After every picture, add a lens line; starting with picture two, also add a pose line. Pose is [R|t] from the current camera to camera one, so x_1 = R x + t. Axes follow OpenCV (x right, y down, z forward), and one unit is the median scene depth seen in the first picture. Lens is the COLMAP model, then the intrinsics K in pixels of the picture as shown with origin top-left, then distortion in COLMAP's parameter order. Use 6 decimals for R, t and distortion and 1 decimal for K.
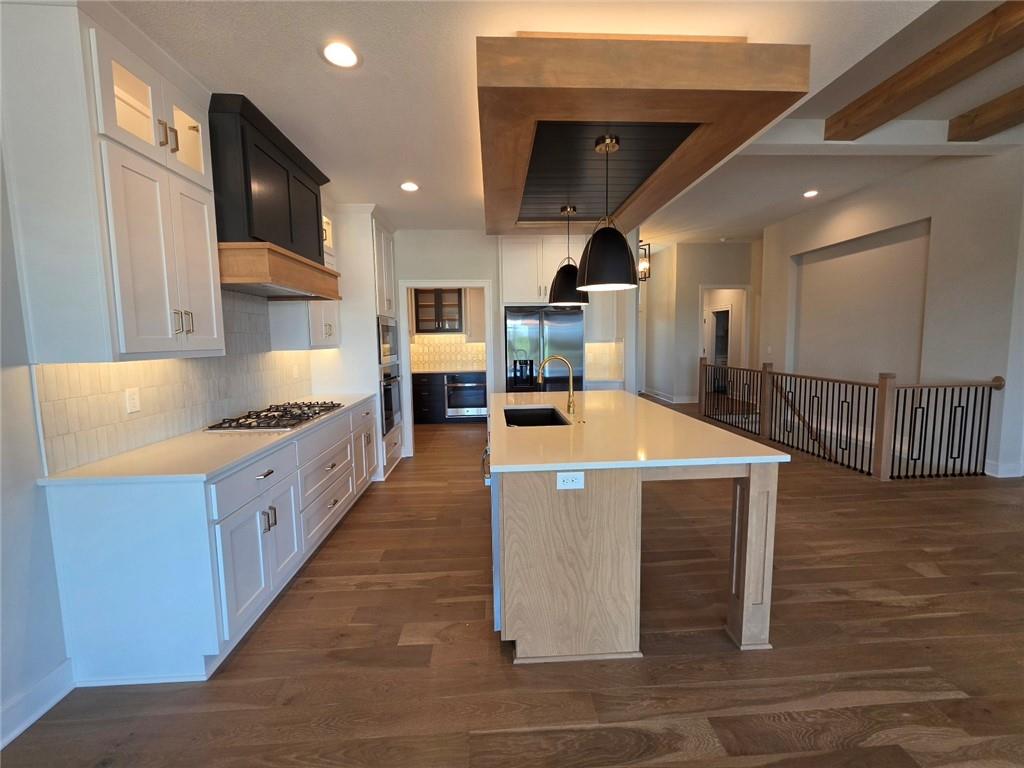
lens RADIAL K [[412.0, 0, 514.8], [0, 412.0, 378.5], [0, 0, 1]] dist [-0.007334, 0.001300]
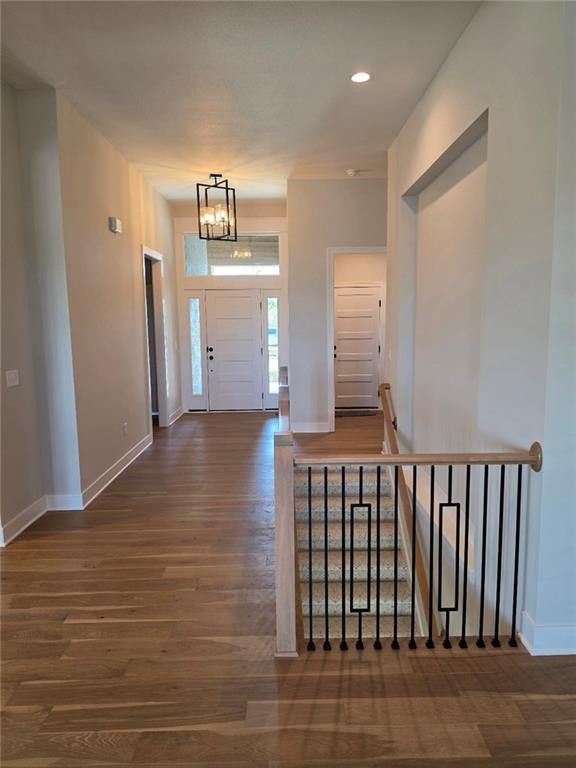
lens RADIAL K [[534.4, 0, 289.5], [0, 534.4, 381.3], [0, 0, 1]] dist [0.048820, -0.052831]
pose [[0.998613, 0.008930, -0.051887, 1.684812], [-0.007870, 0.999757, 0.020587, -0.151476], [0.052059, -0.020150, 0.998441, 0.675845]]
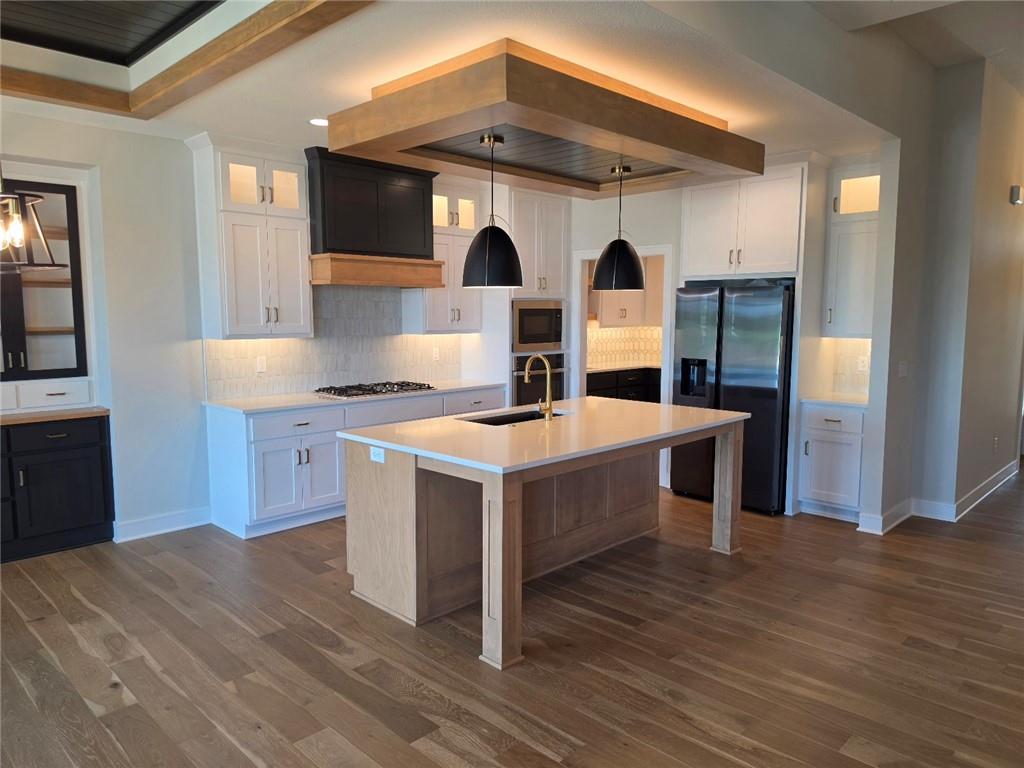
lens RADIAL K [[712.6, 0, 500.9], [0, 712.6, 391.8], [0, 0, 1]] dist [0.048820, -0.052831]
pose [[0.660823, 0.100786, -0.743744, 1.557558], [-0.083554, 0.994662, 0.060550, -0.076769], [0.745876, 0.022130, 0.665717, -0.111063]]
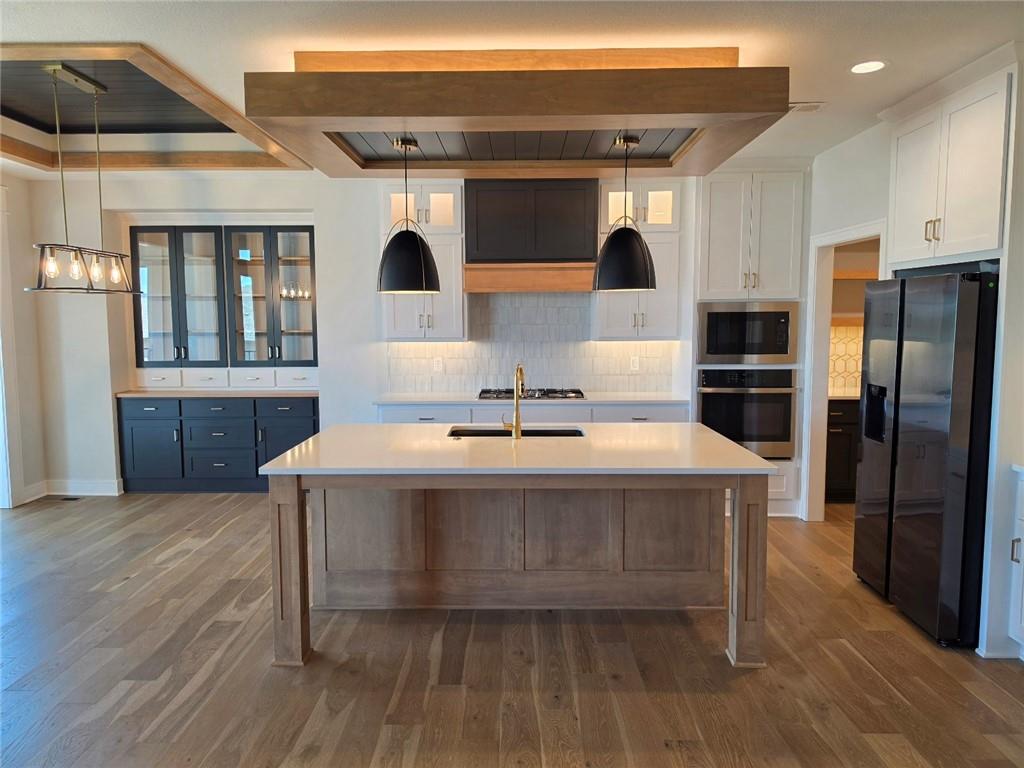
lens RADIAL K [[712.6, 0, 489.1], [0, 712.6, 384.2], [0, 0, 1]] dist [0.048820, -0.052831]
pose [[-0.089855, 0.109608, -0.989905, 1.914218], [-0.090428, 0.988923, 0.117707, -0.225123], [0.991841, 0.100092, -0.078948, 1.370322]]
